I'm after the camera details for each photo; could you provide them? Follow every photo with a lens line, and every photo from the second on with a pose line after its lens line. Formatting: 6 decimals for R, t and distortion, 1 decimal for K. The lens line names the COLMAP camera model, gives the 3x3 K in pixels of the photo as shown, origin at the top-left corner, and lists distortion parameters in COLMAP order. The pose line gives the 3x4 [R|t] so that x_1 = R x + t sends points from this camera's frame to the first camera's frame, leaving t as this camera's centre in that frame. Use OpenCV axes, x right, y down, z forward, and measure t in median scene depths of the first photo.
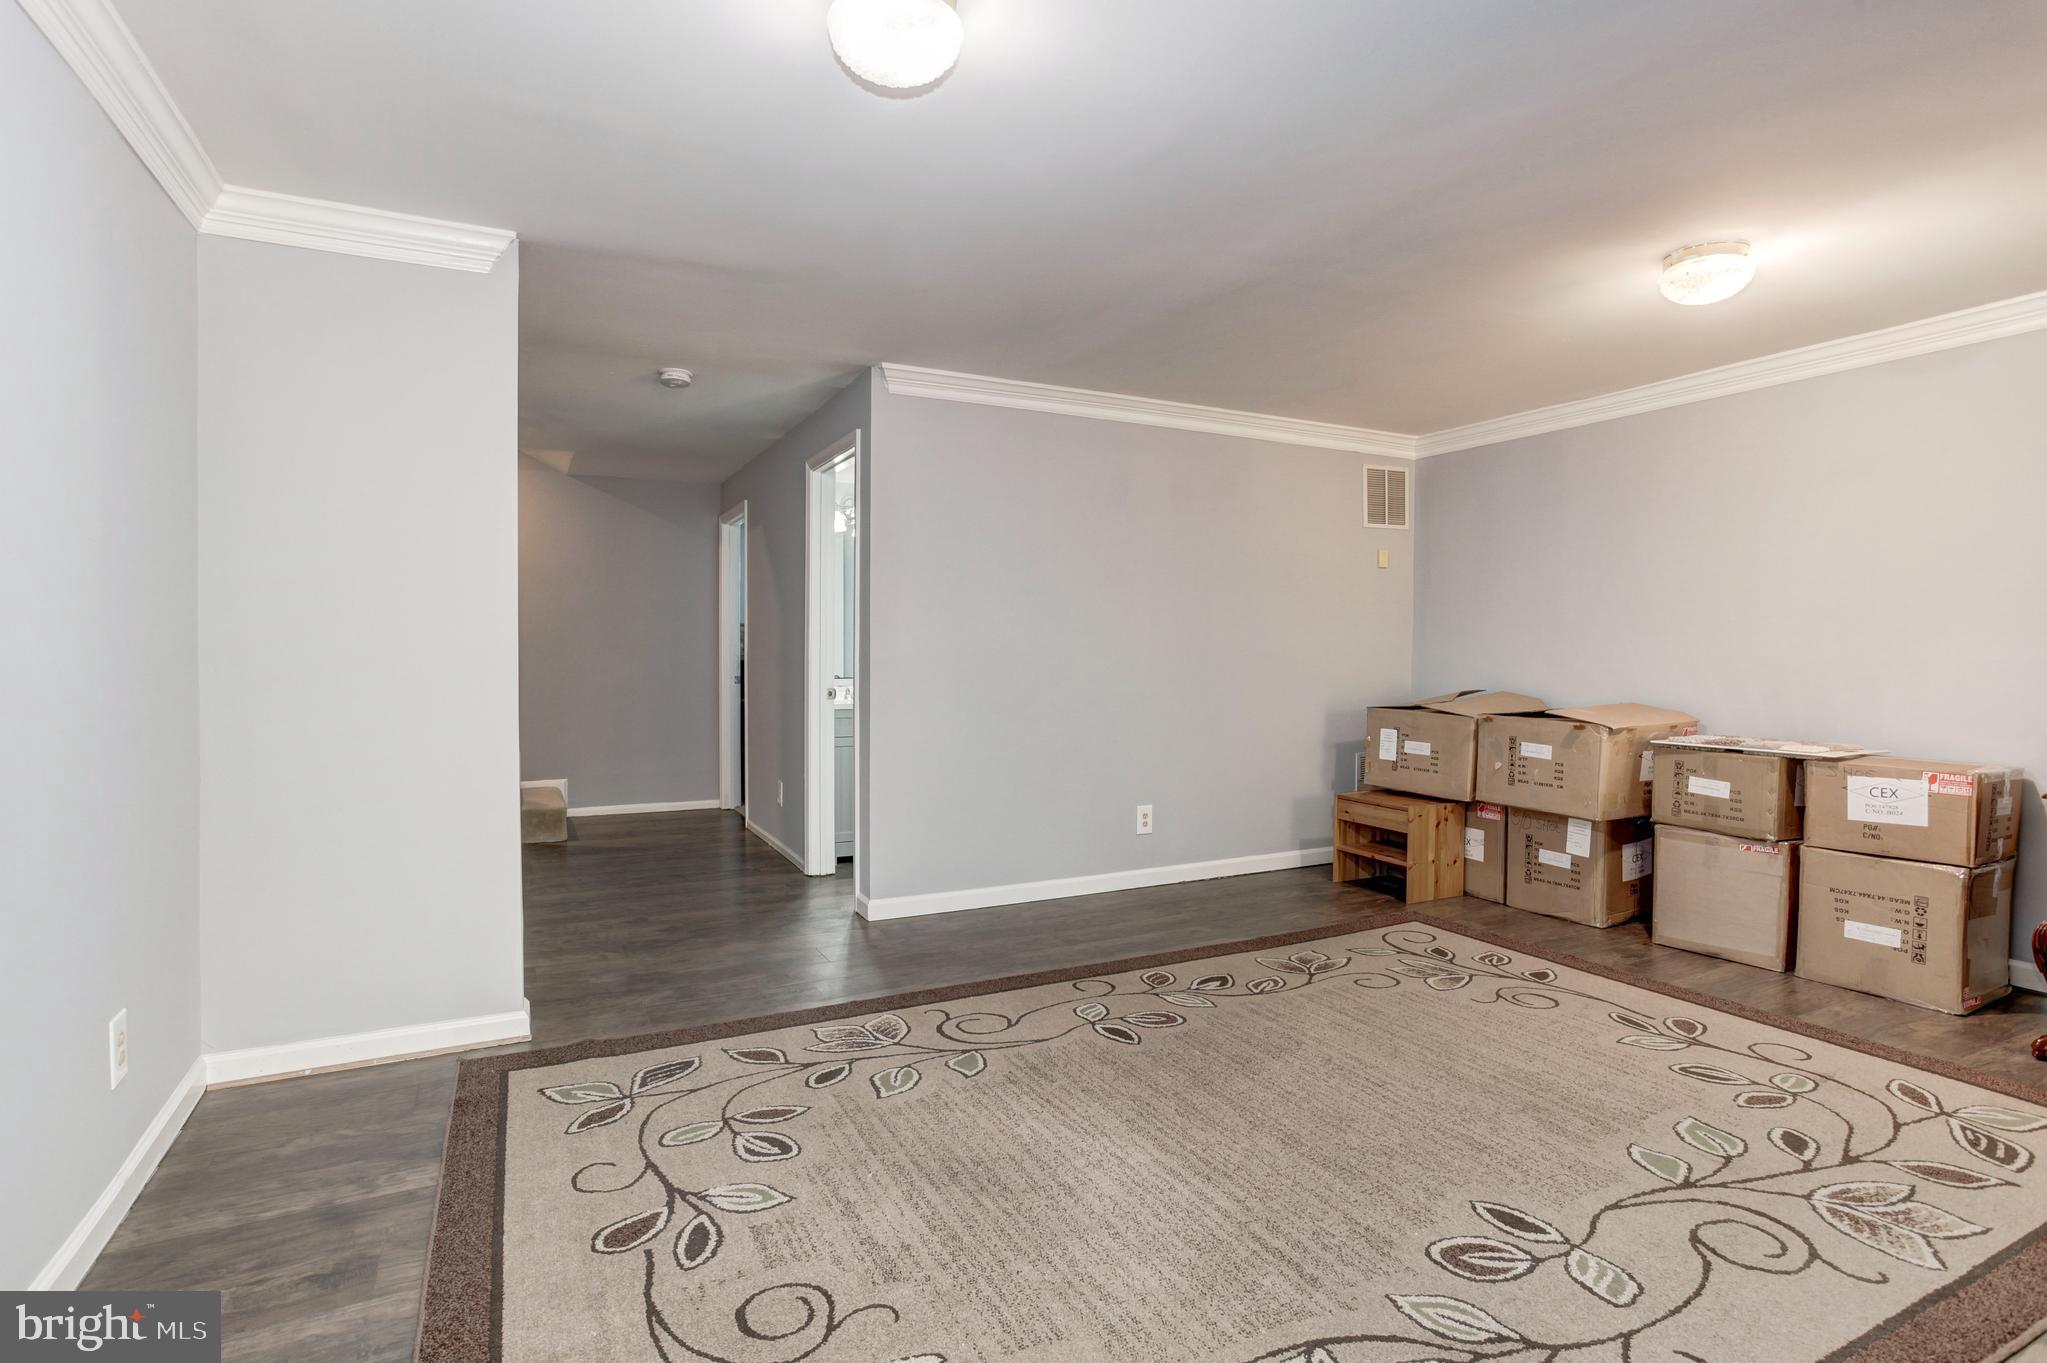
lens RADIAL K [[990.6, 0, 1018.9], [0, 990.6, 649.6], [0, 0, 1]] dist [-0.059034, 0.029524]
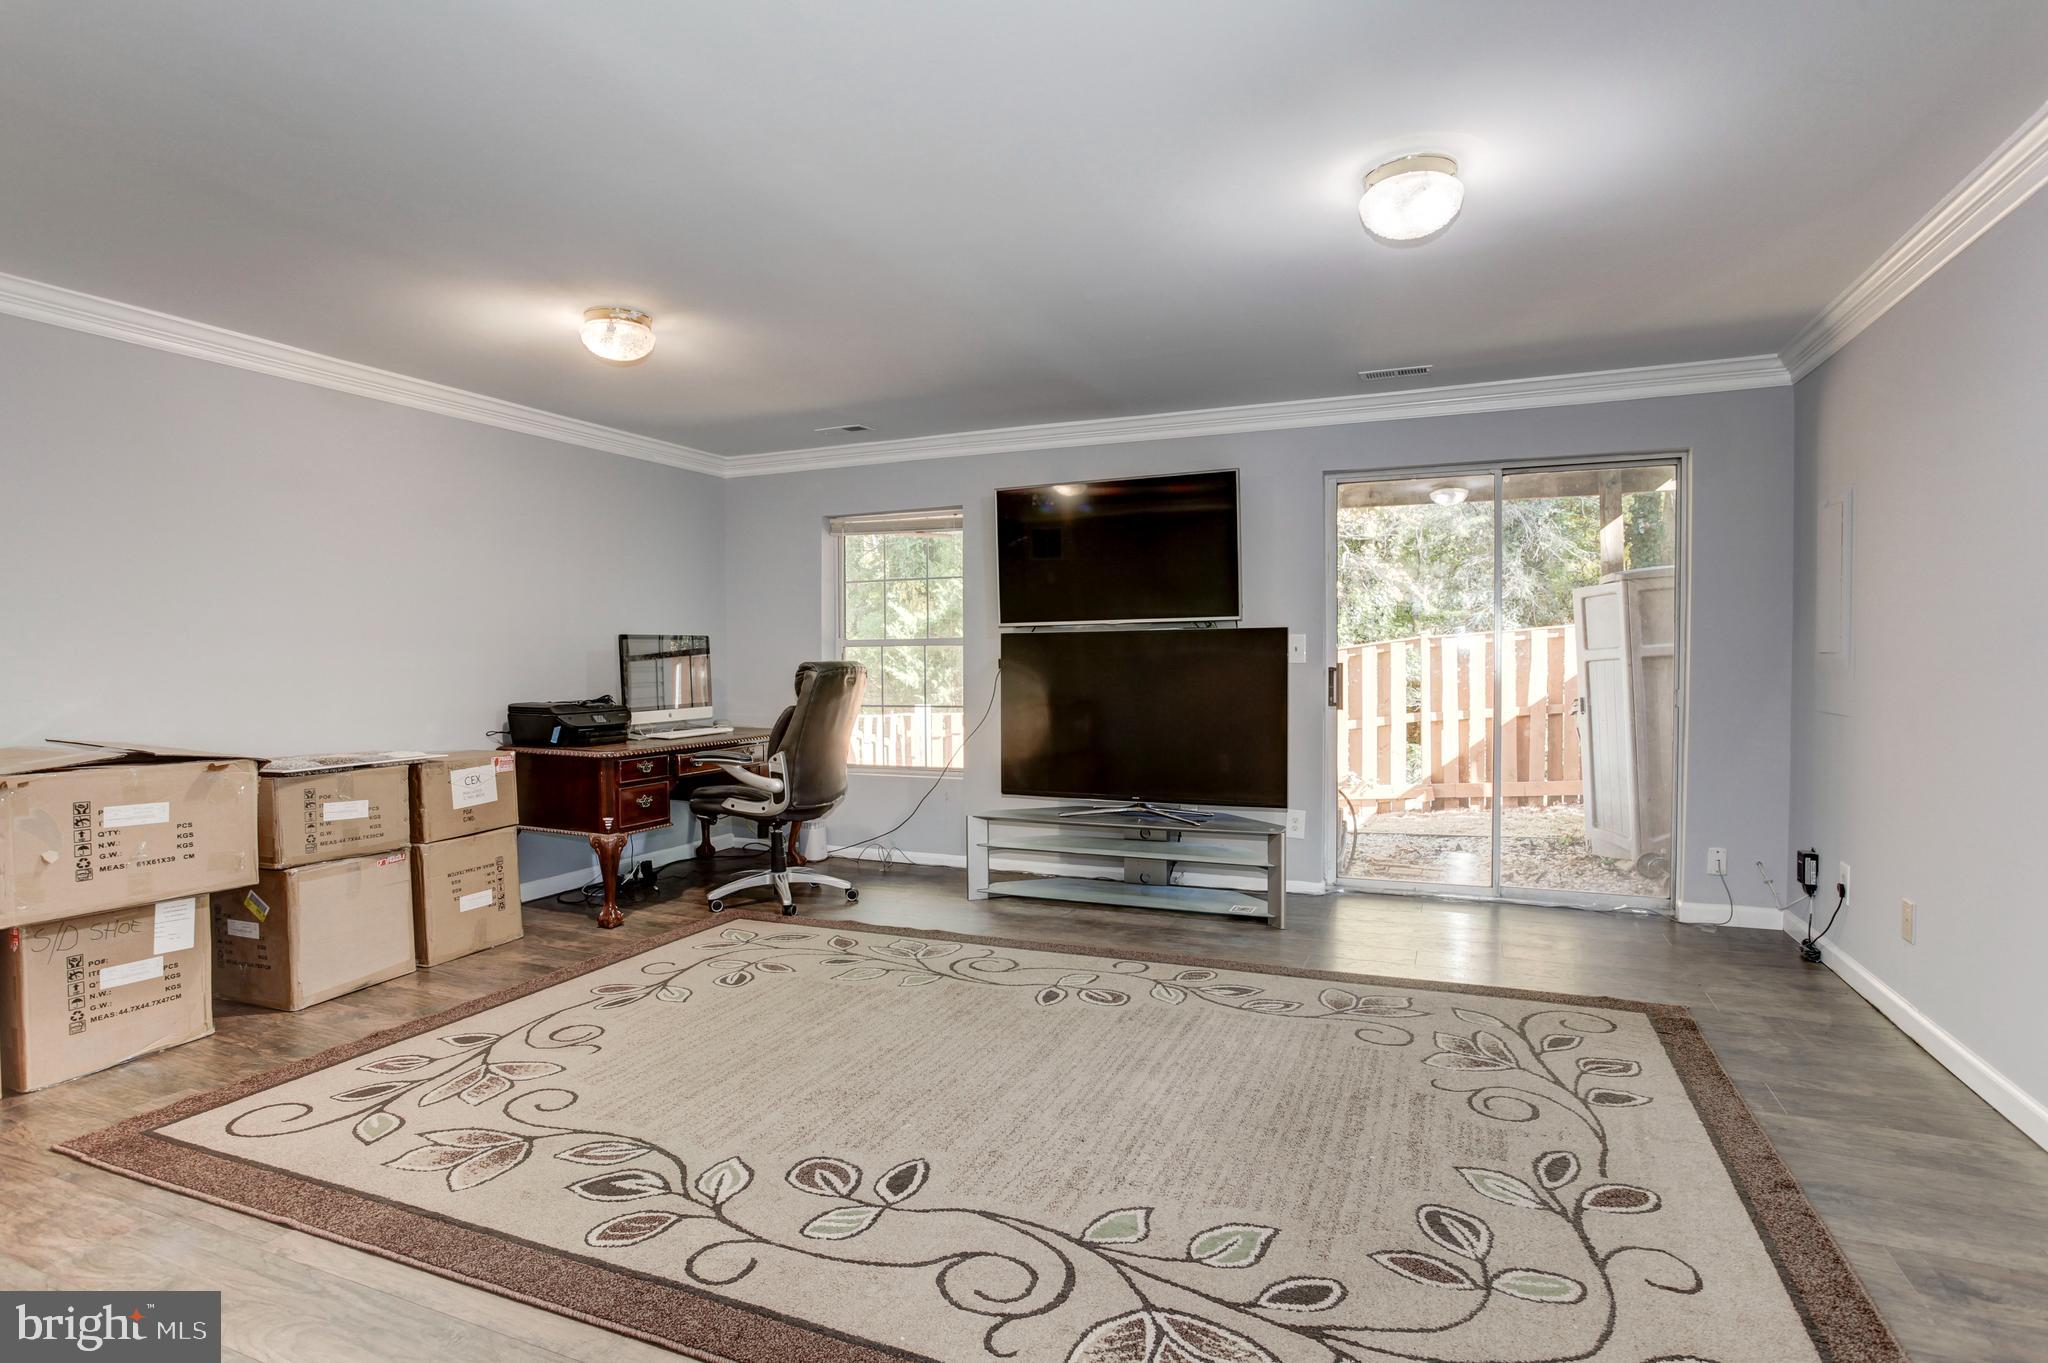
lens RADIAL K [[991.0, 0, 1019.4], [0, 991.0, 649.6], [0, 0, 1]] dist [-0.059034, 0.029524]
pose [[-0.615812, 0.009439, 0.787837, -0.502079], [0.009067, 0.999947, -0.004893, -0.000068], [-0.787841, 0.004130, -0.615865, 1.307303]]
